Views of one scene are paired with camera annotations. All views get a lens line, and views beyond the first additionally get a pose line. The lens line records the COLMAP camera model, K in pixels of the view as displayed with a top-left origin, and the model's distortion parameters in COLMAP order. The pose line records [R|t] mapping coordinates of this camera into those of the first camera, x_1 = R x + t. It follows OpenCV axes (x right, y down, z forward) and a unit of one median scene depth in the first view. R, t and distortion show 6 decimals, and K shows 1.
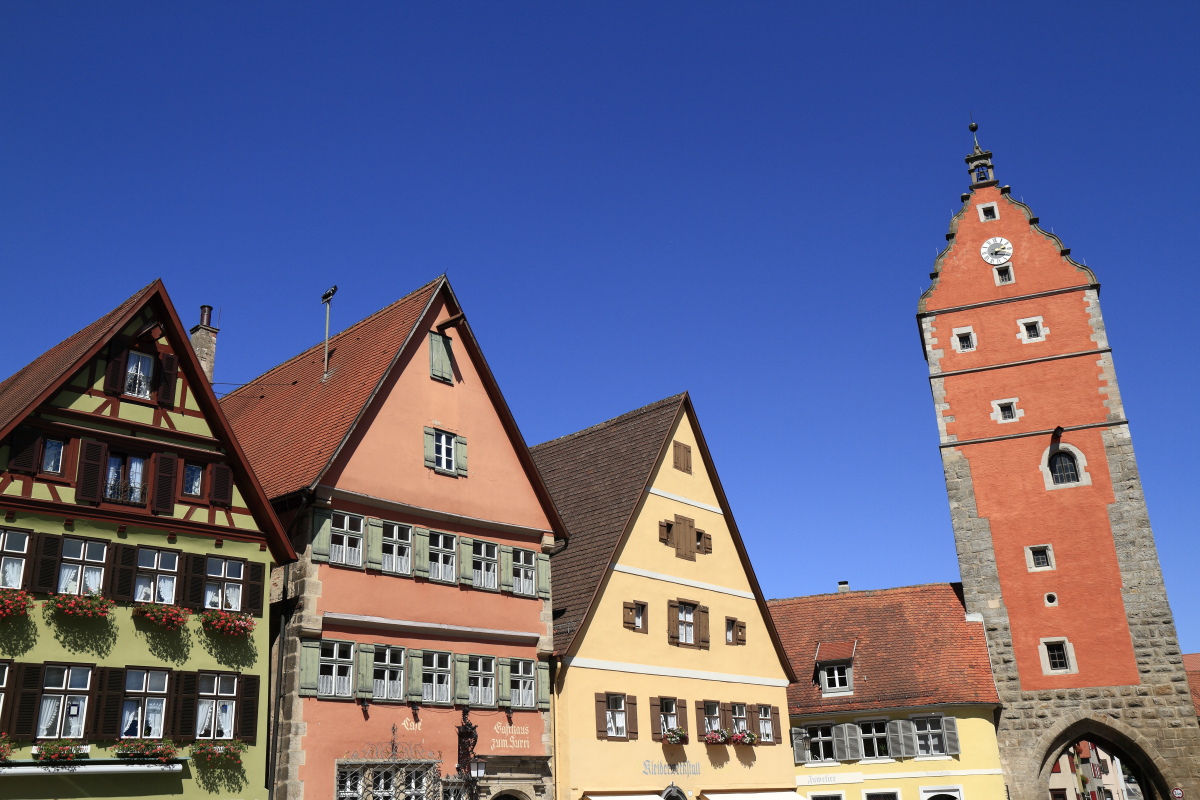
lens RADIAL K [[1148.4, 0, 599.8], [0, 1148.4, 373.9], [0, 0, 1]] dist [-0.079529, 0.222758]
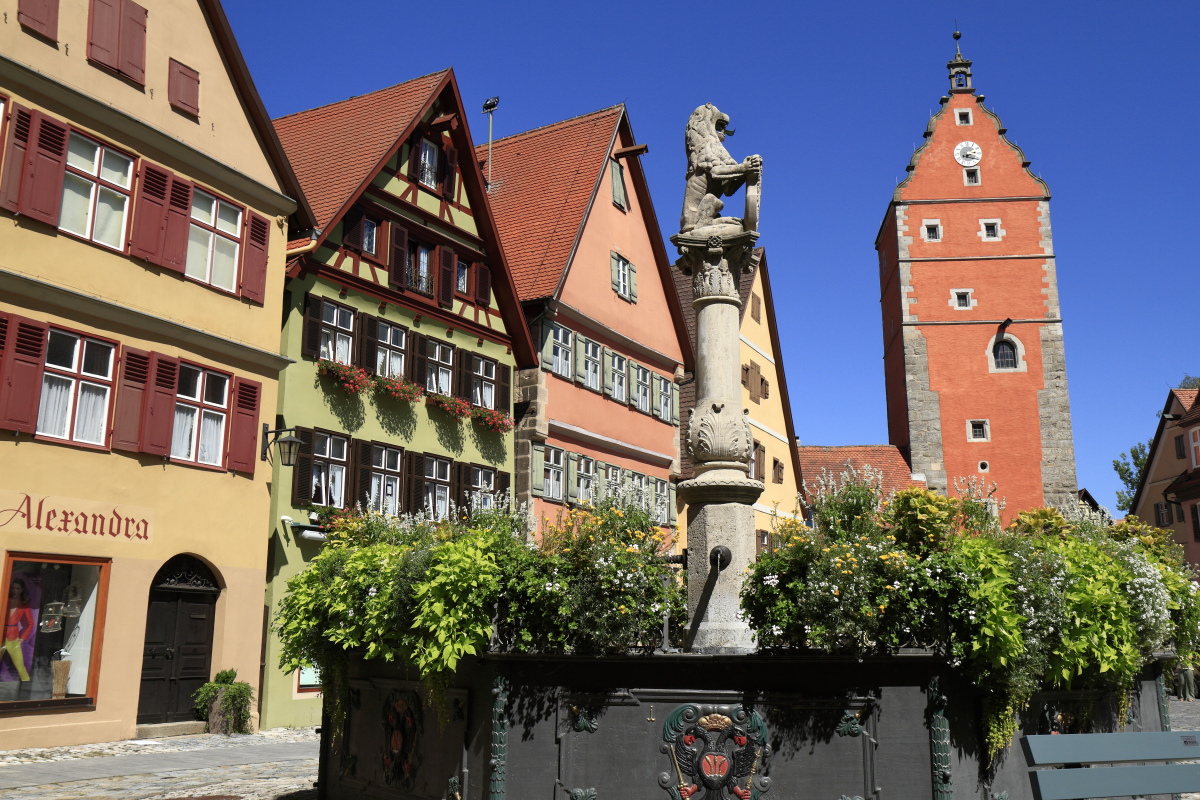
lens RADIAL K [[1148.4, 0, 599.8], [0, 1148.4, 373.9], [0, 0, 1]] dist [-0.079529, 0.222758]
pose [[0.962783, 0.098921, 0.251524, -0.285567], [-0.130108, 0.985321, 0.110516, 0.029557], [-0.236900, -0.139128, 0.961521, -0.003080]]
